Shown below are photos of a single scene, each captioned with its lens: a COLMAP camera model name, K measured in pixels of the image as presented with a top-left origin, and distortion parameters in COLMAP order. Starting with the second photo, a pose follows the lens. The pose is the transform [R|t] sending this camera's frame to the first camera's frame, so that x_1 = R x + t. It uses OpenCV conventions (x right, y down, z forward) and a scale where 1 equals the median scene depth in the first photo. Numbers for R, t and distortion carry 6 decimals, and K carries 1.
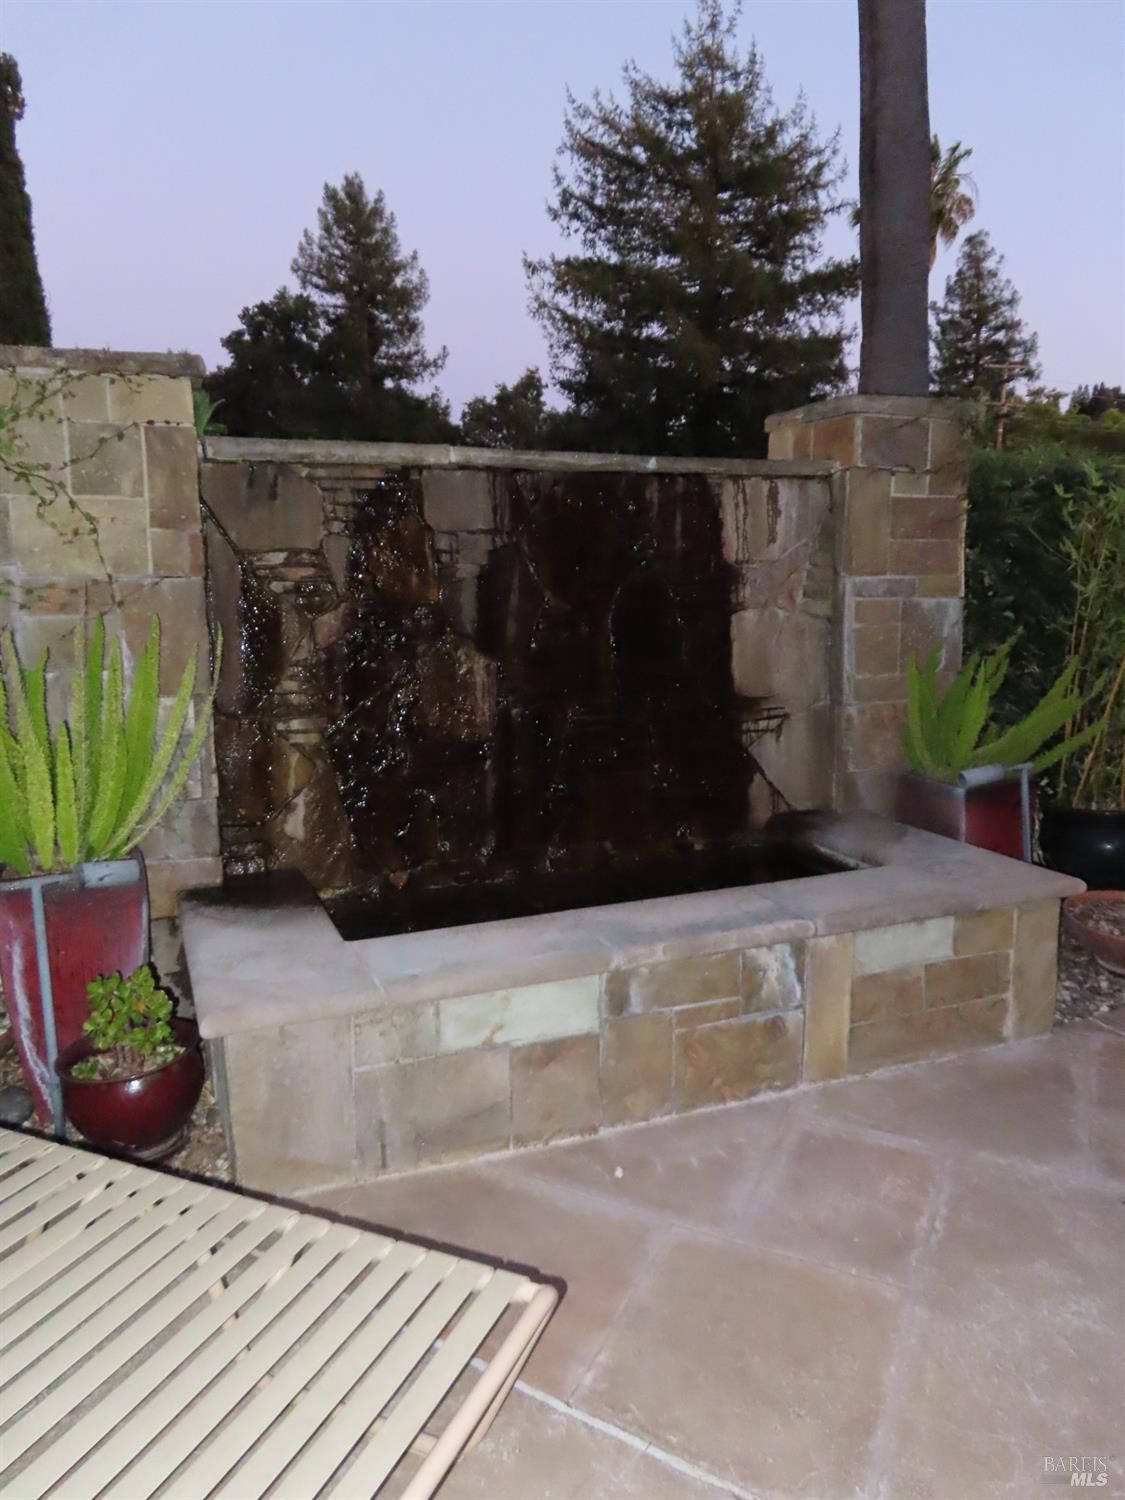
lens RADIAL K [[1051.6, 0, 562.5], [0, 1051.6, 750.0], [0, 0, 1]] dist [-0.003022, -0.001566]
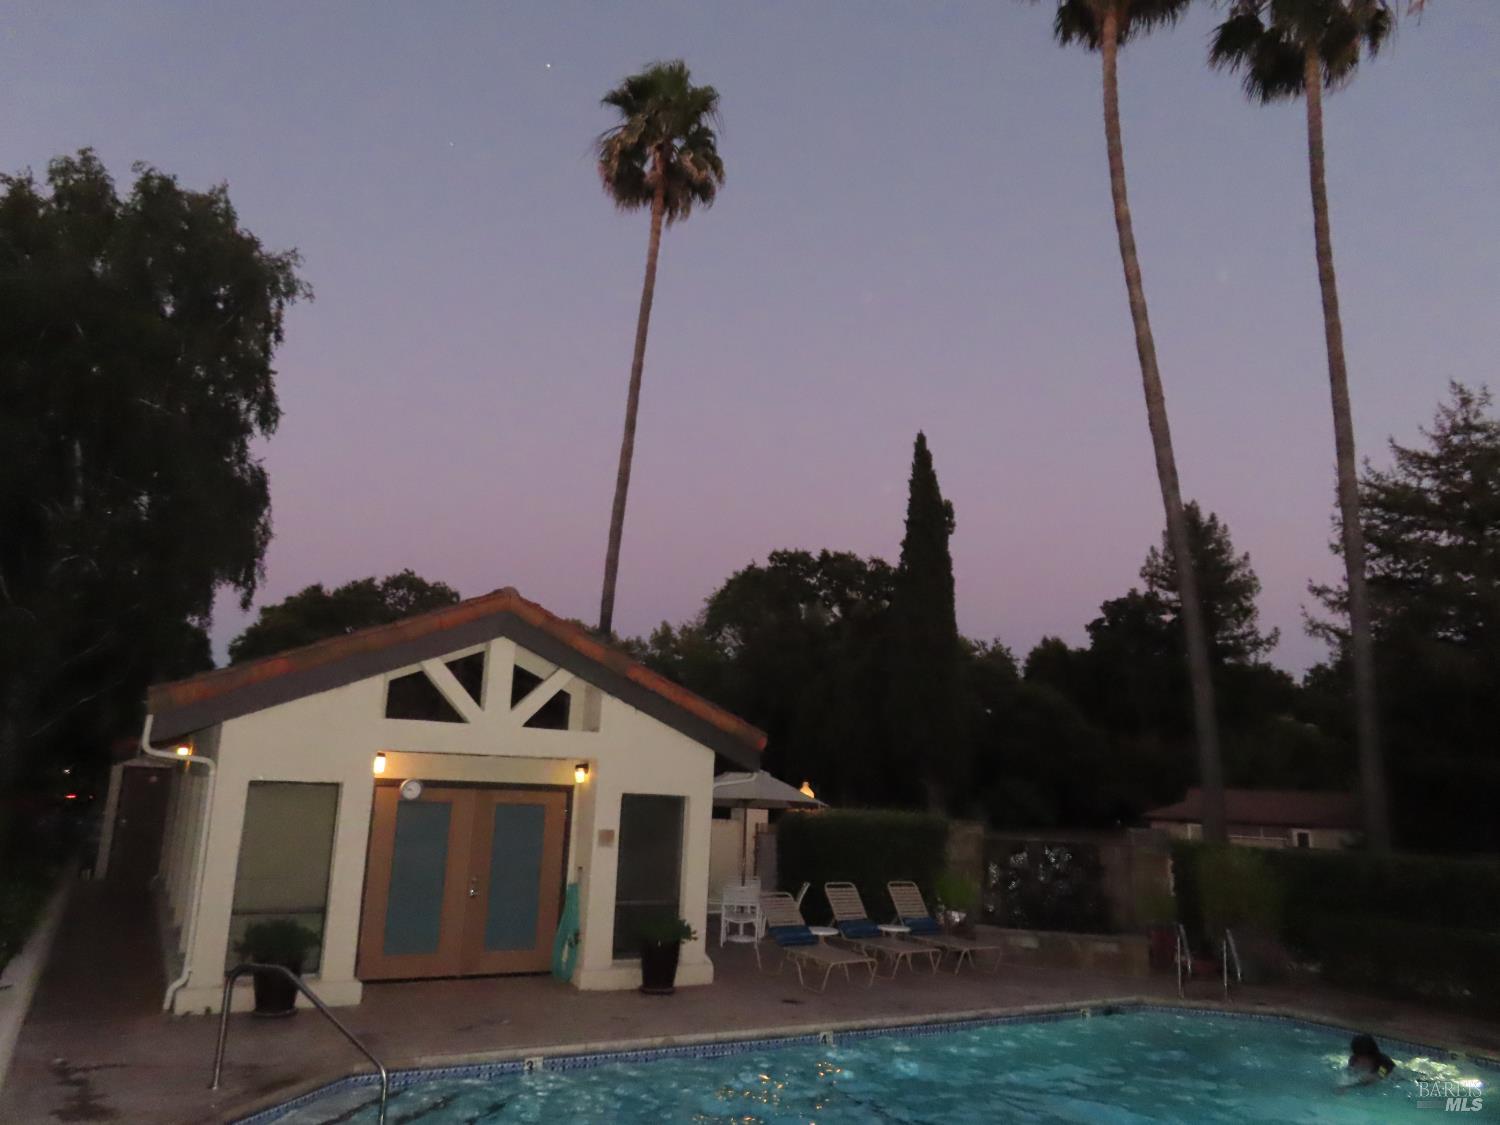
lens RADIAL K [[1051.6, 0, 742.3], [0, 1051.6, 569.0], [0, 0, 1]] dist [-0.003022, -0.001566]
pose [[0.805963, -0.081542, -0.586322, 0.096951], [-0.144926, 0.933145, -0.328993, 0.019428], [0.573951, 0.350129, 0.740264, -0.210095]]
